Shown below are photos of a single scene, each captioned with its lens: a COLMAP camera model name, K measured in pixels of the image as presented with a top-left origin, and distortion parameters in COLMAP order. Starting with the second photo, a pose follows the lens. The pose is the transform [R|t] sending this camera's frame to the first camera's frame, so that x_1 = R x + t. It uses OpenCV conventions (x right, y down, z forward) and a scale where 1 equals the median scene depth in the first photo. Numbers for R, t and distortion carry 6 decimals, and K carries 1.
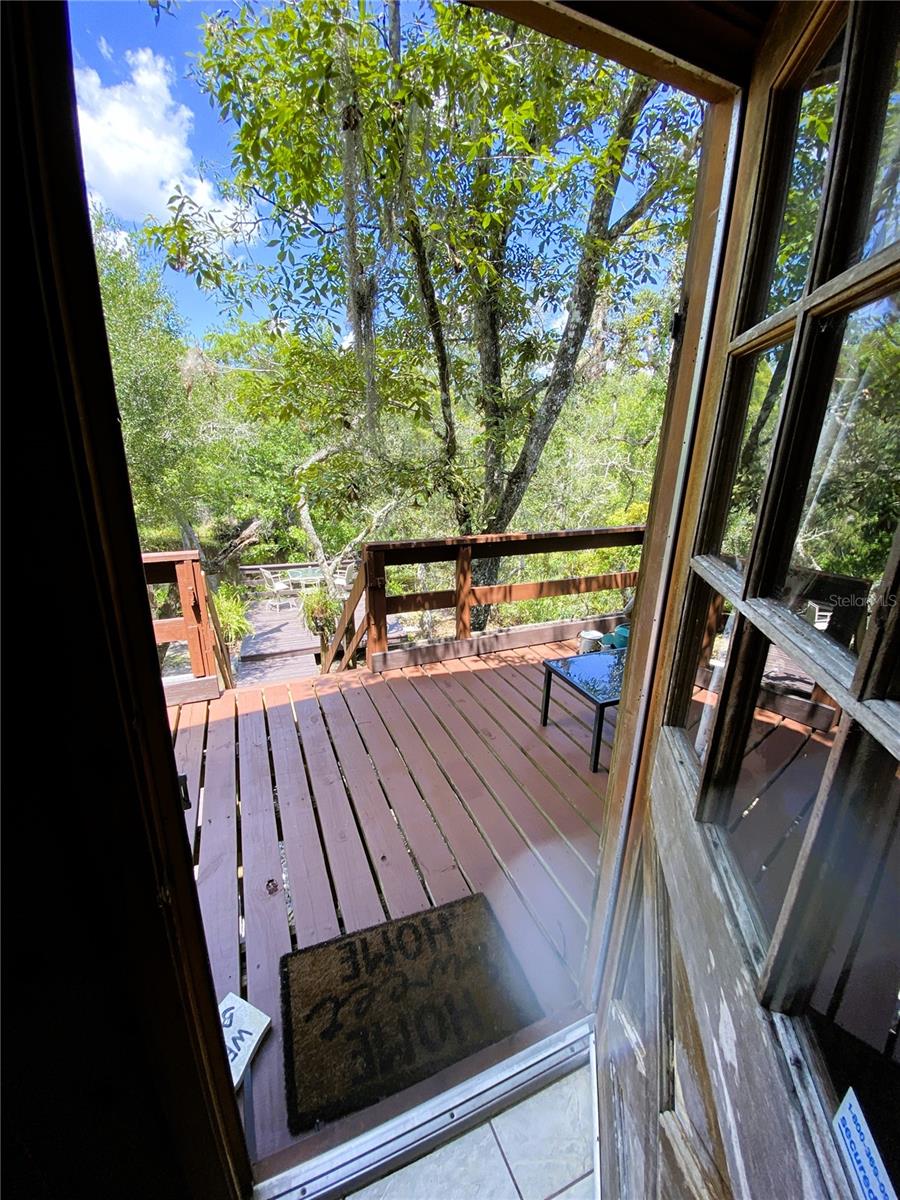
lens RADIAL K [[480.9, 0, 450.0], [0, 480.9, 600.0], [0, 0, 1]] dist [0.002645, -0.000031]
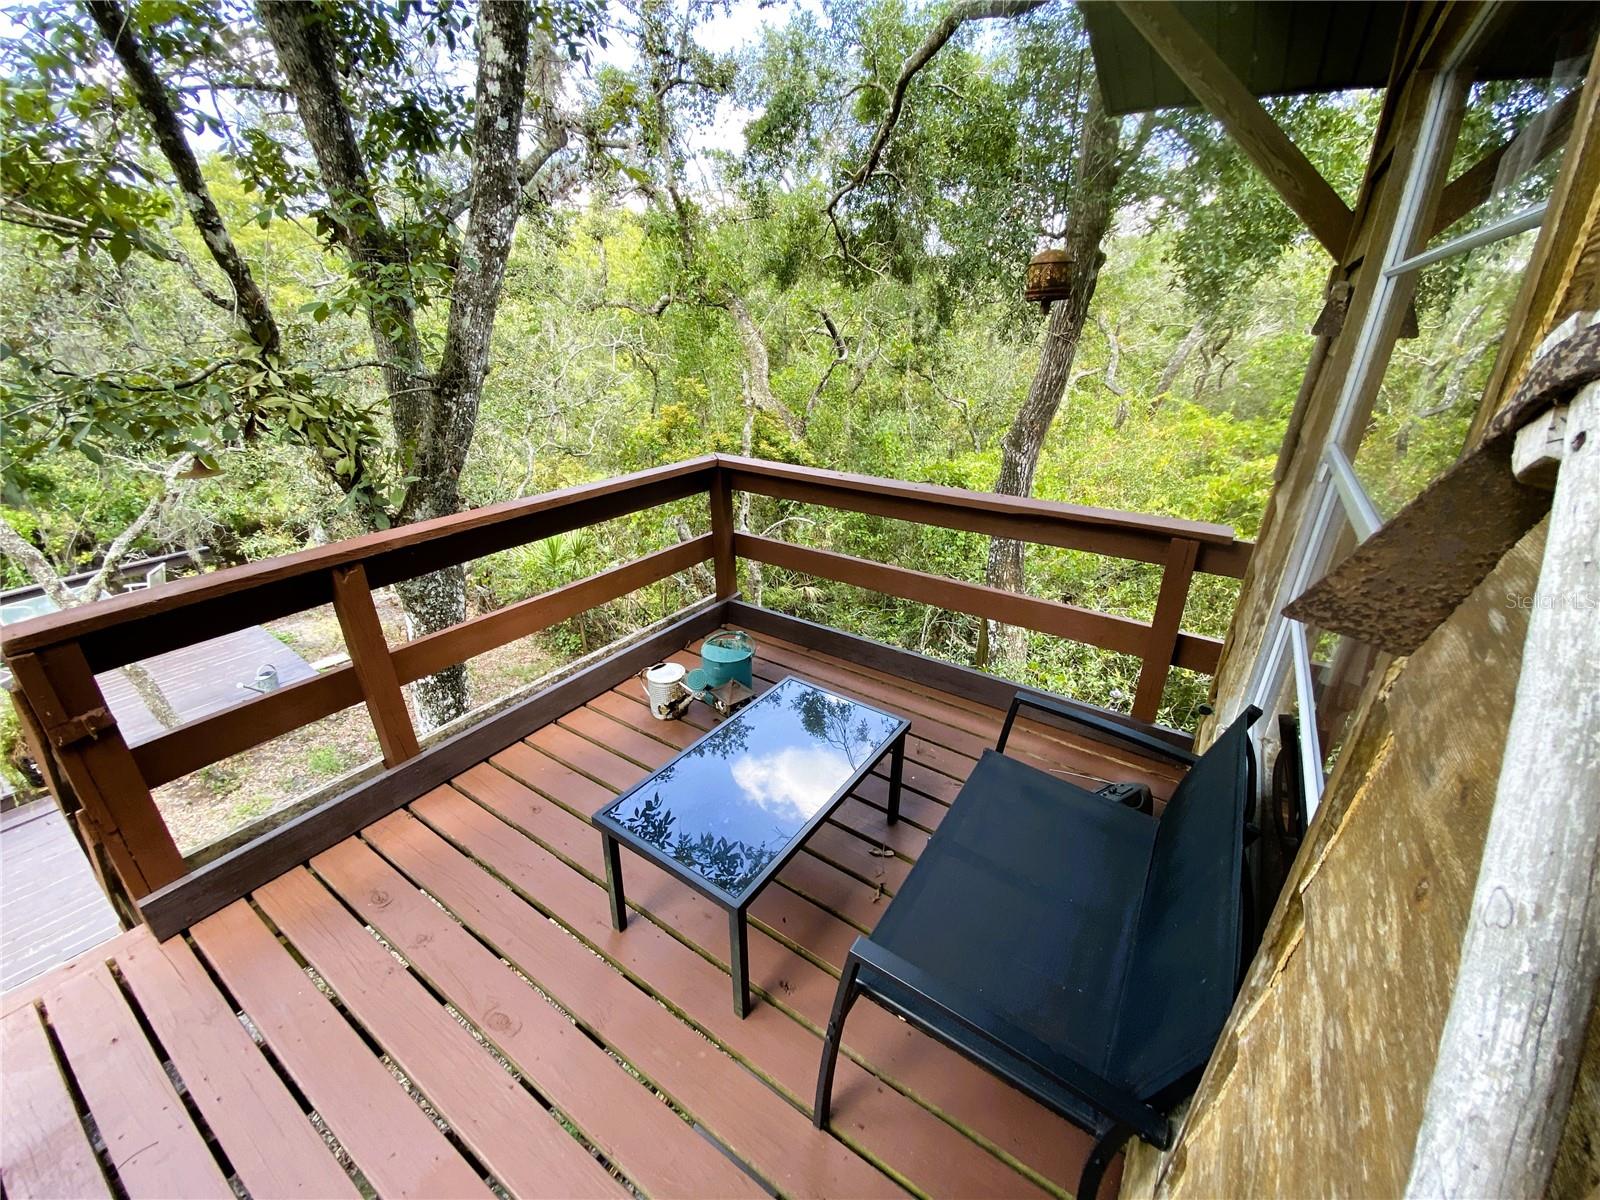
lens RADIAL K [[646.9, 0, 800.0], [0, 646.9, 600.0], [0, 0, 1]] dist [0.000818, -0.009587]
pose [[0.839047, -0.231152, 0.492512, 0.061804], [0.177855, 0.972055, 0.153223, -0.075522], [-0.514167, -0.040965, 0.856711, 0.223144]]
